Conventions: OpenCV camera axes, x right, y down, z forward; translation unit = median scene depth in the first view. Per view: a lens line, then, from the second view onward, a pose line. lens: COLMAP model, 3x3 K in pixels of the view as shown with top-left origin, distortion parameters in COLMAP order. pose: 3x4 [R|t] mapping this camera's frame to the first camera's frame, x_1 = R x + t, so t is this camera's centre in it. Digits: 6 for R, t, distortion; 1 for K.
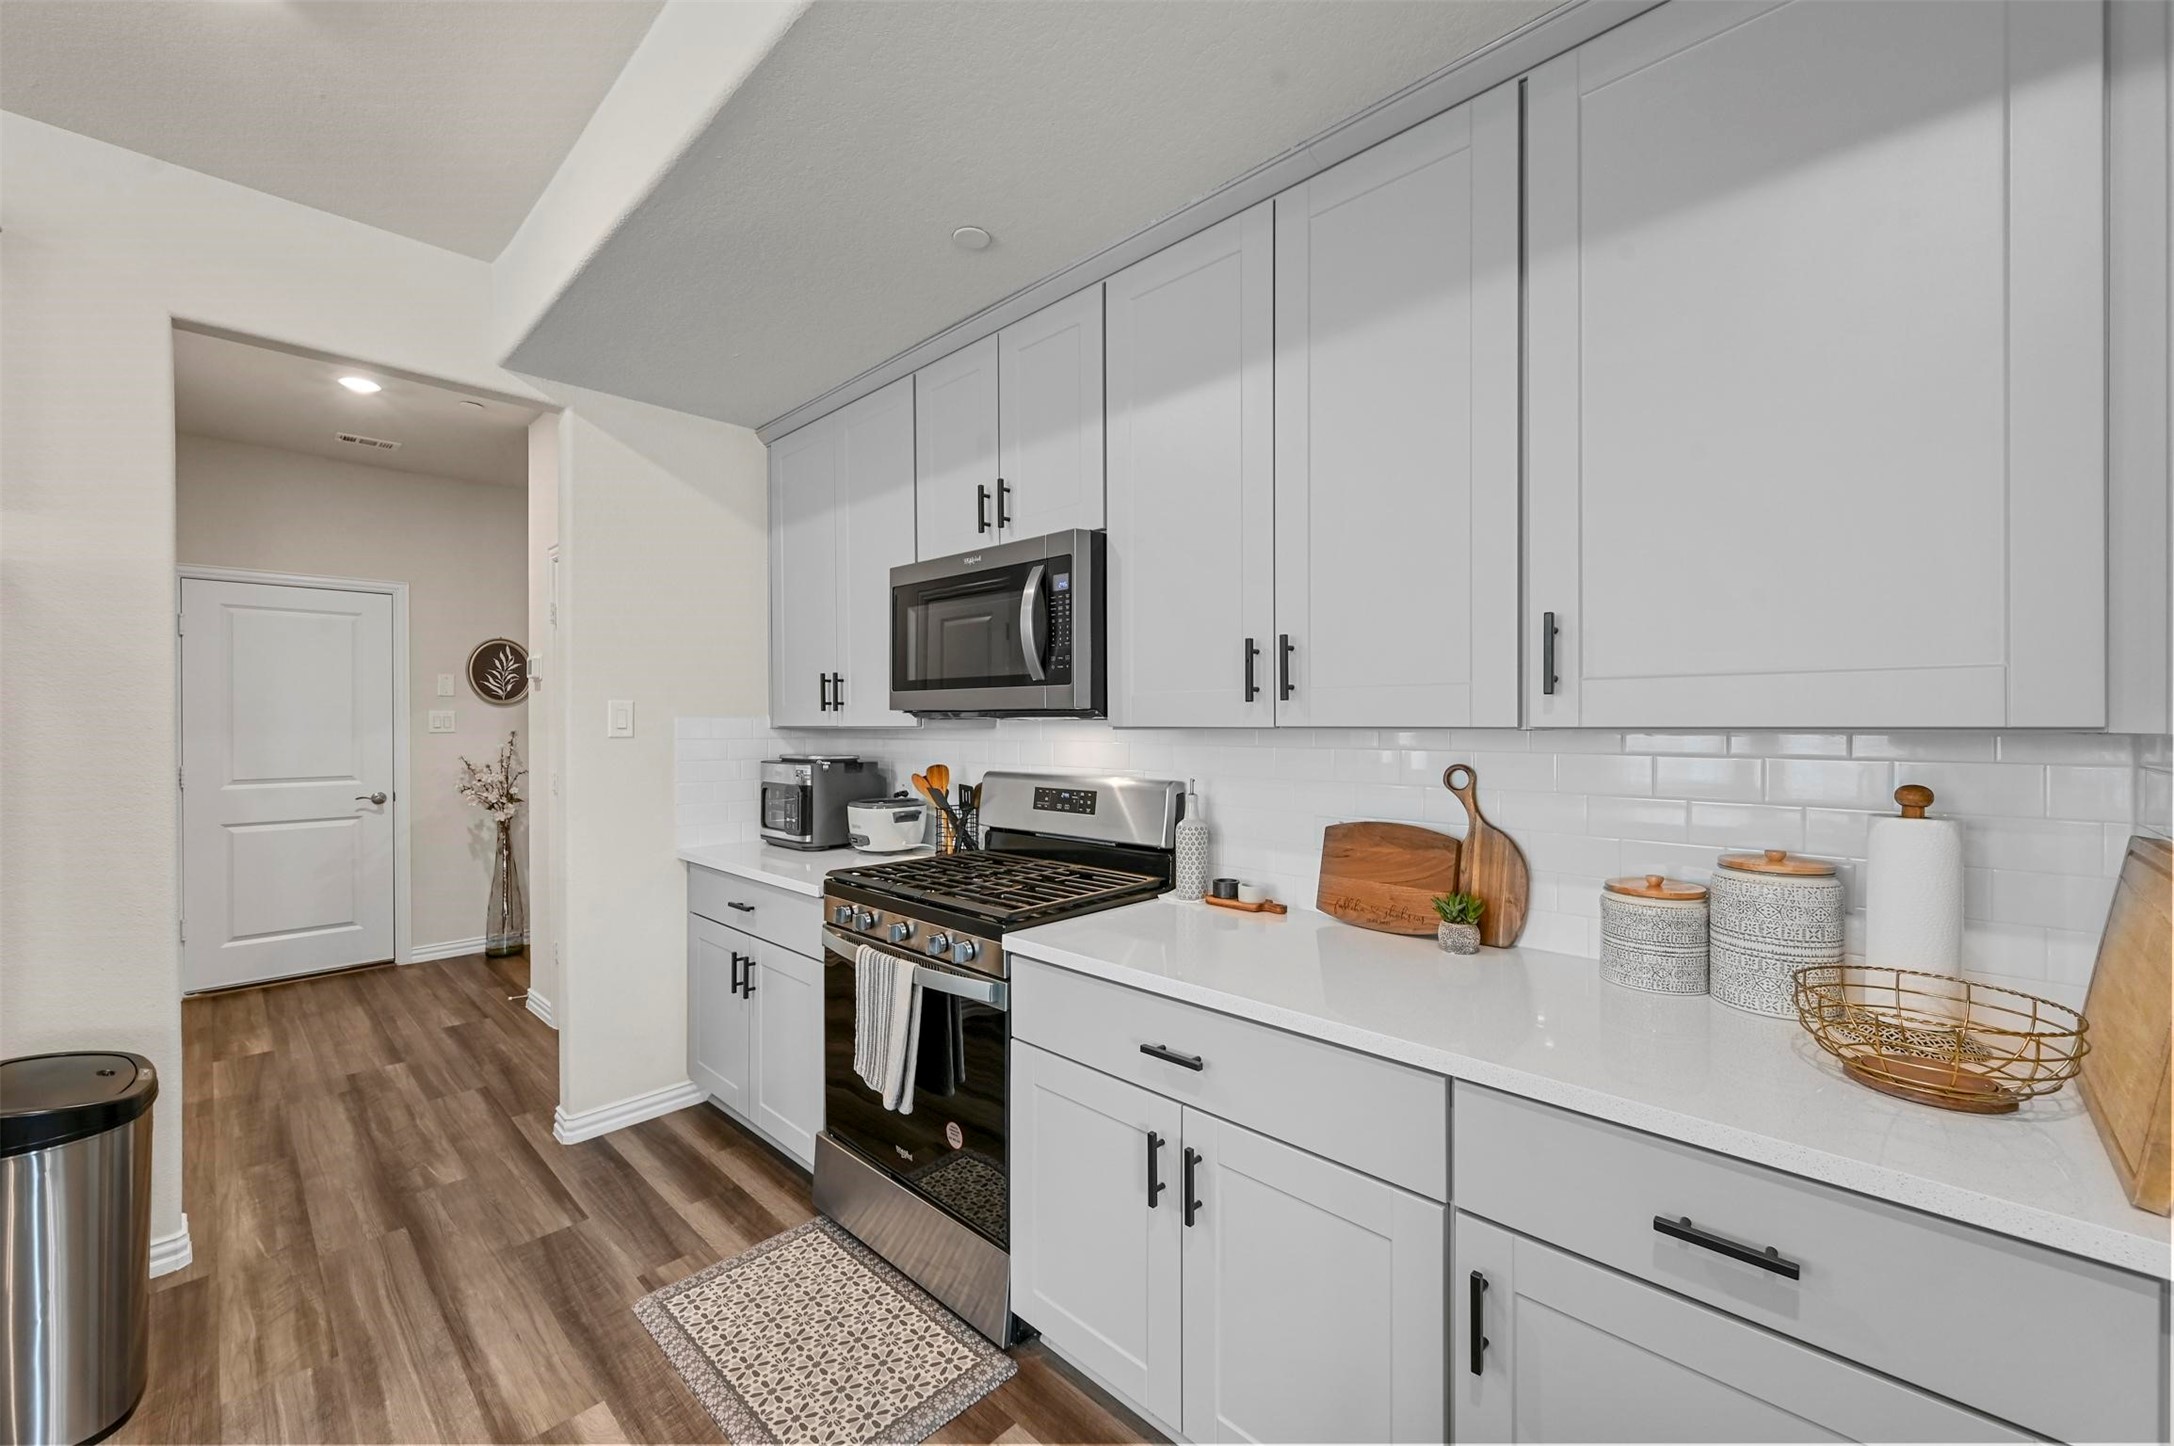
lens RADIAL K [[867.4, 0, 1085.5], [0, 867.4, 725.5], [0, 0, 1]] dist [0.001040, 0.000022]
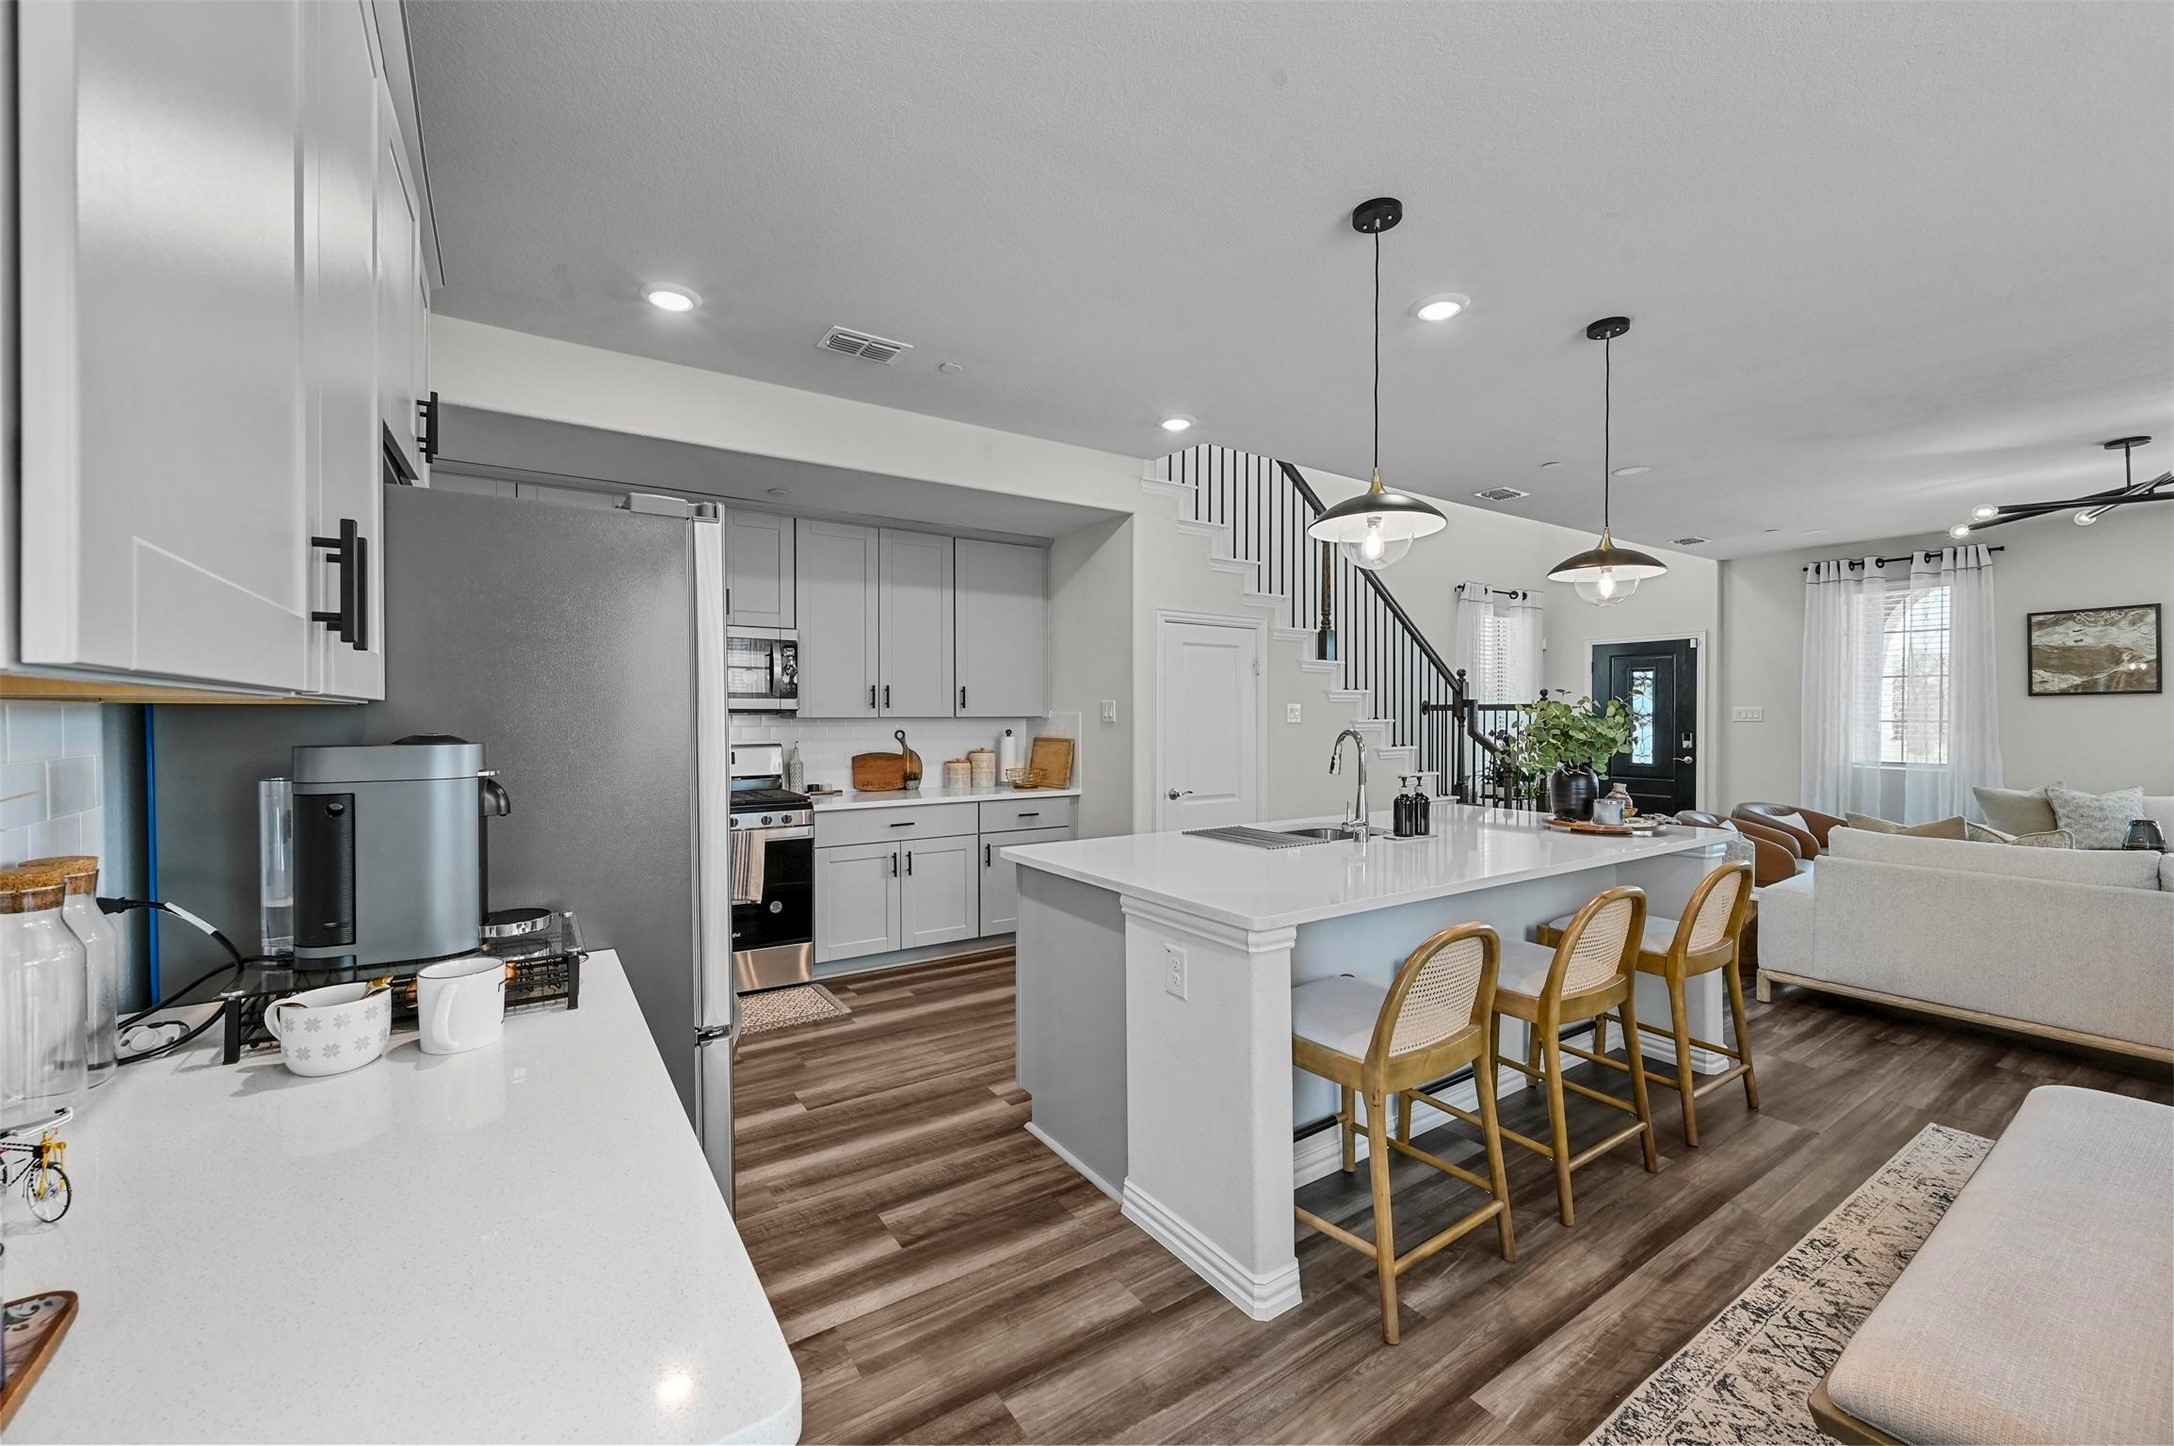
lens RADIAL K [[867.4, 0, 1082.2], [0, 867.4, 719.6], [0, 0, 1]] dist [0.001040, 0.000022]
pose [[0.211247, -0.004876, 0.977421, -2.302576], [0.005981, 0.999975, 0.003696, 0.002187], [-0.977414, 0.005065, 0.211271, -0.227241]]
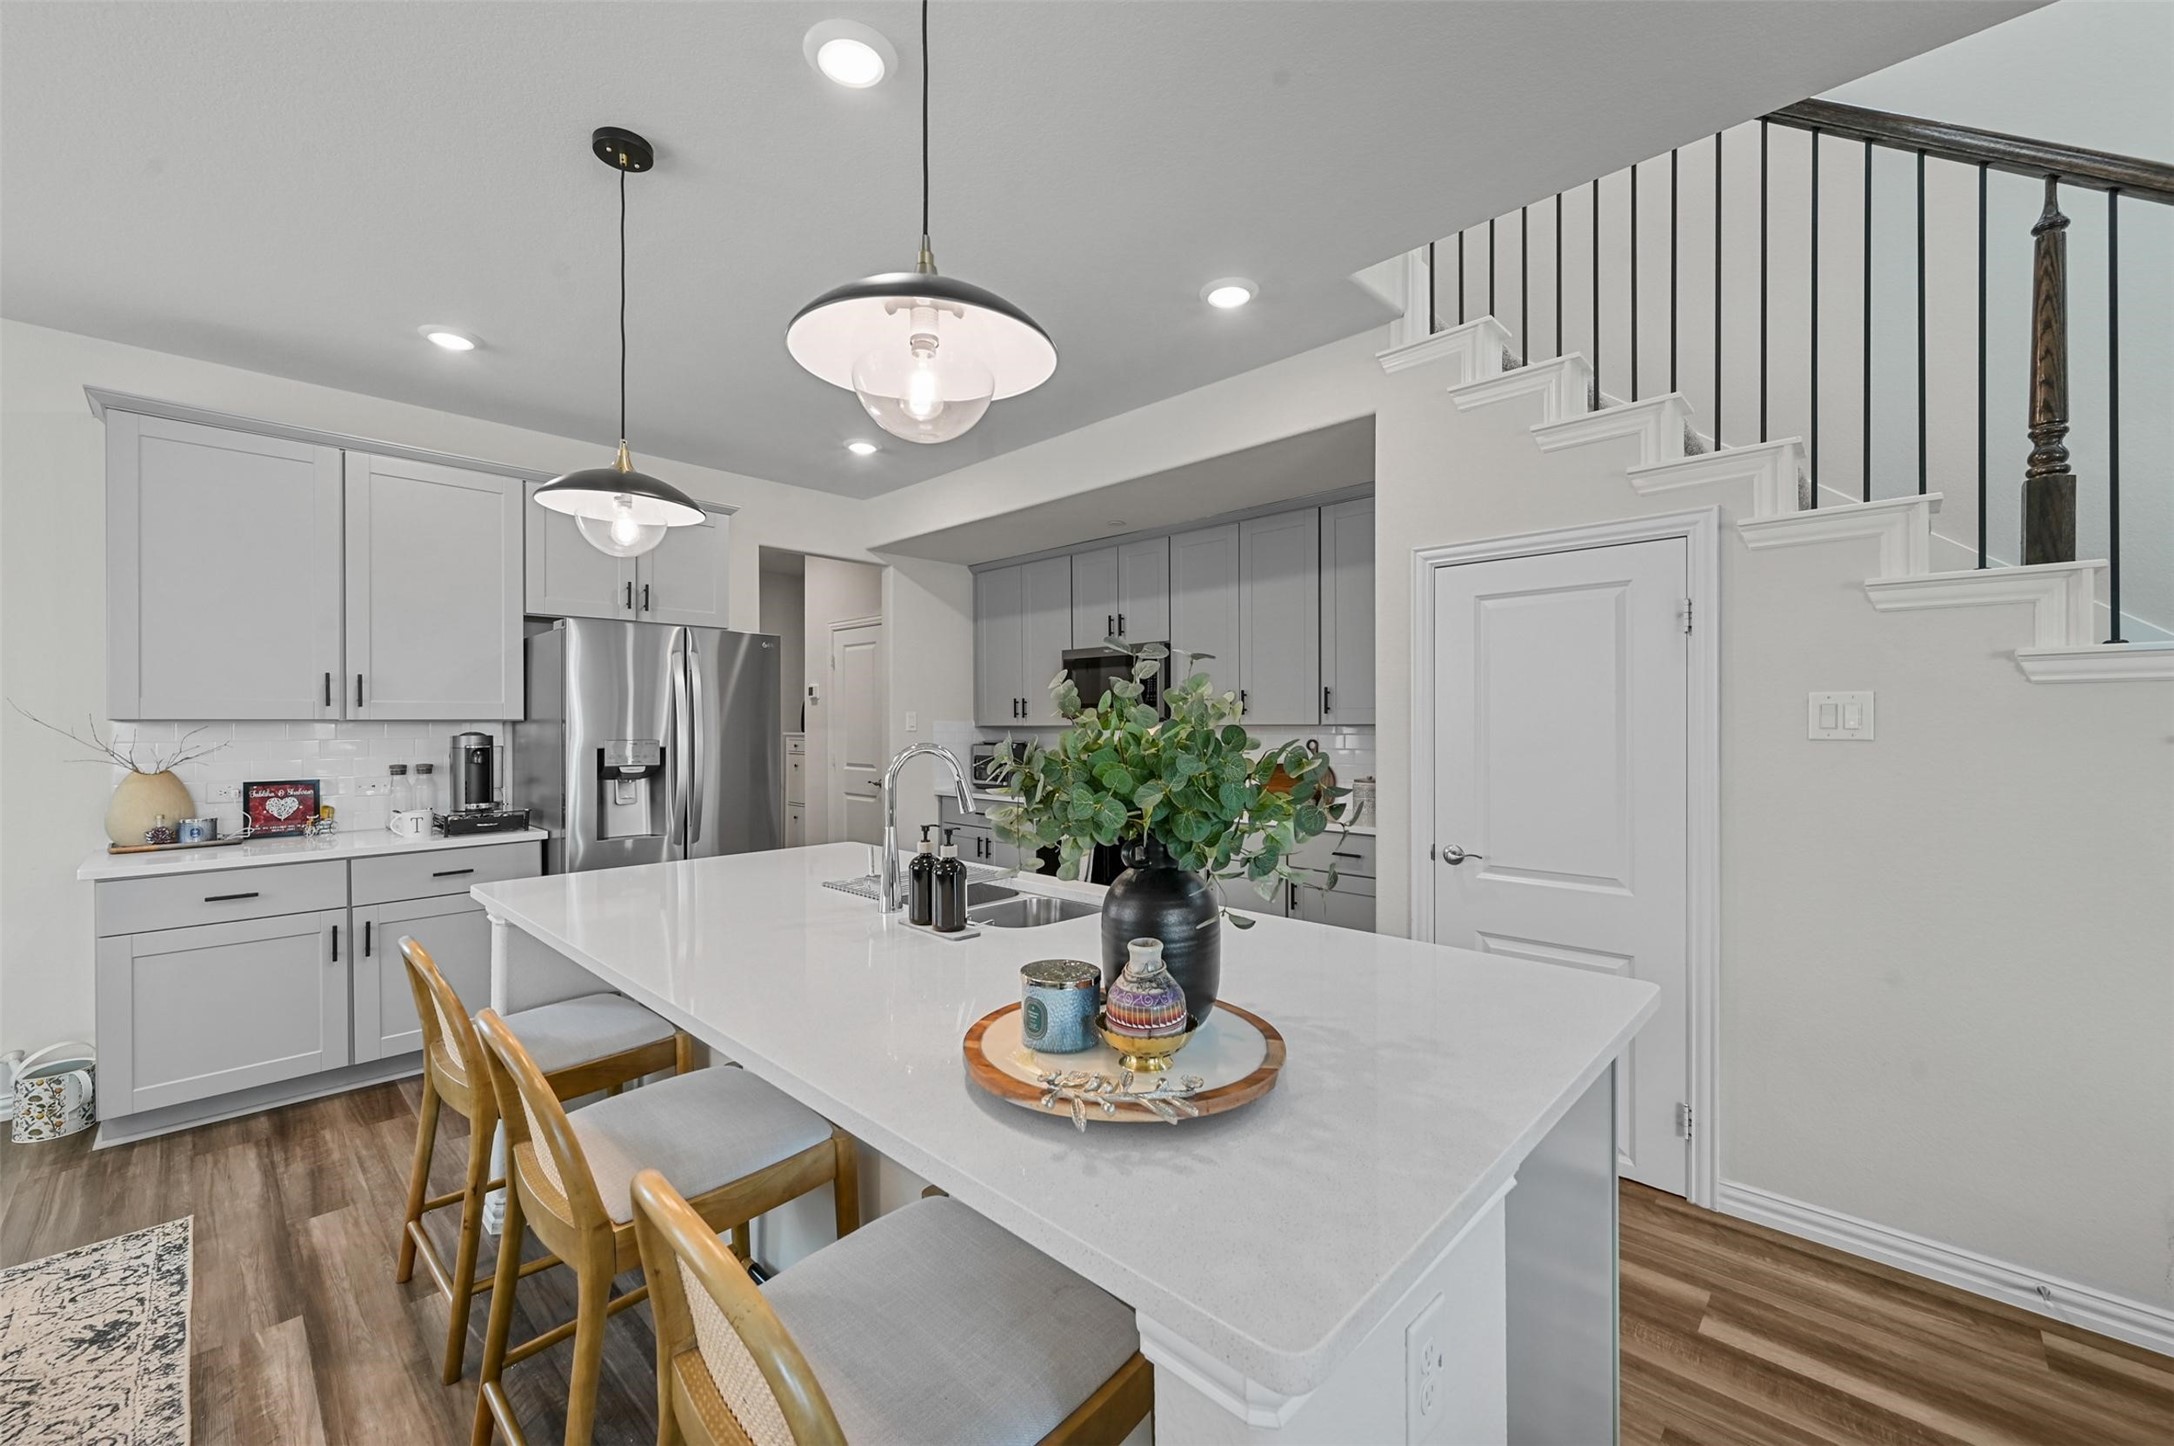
lens RADIAL K [[867.4, 0, 1073.5], [0, 867.4, 730.2], [0, 0, 1]] dist [0.001040, 0.000022]
pose [[0.999947, -0.000863, -0.010218, -0.246830], [0.000880, 0.999998, 0.001653, 0.012636], [0.010217, -0.001662, 0.999946, -1.557032]]
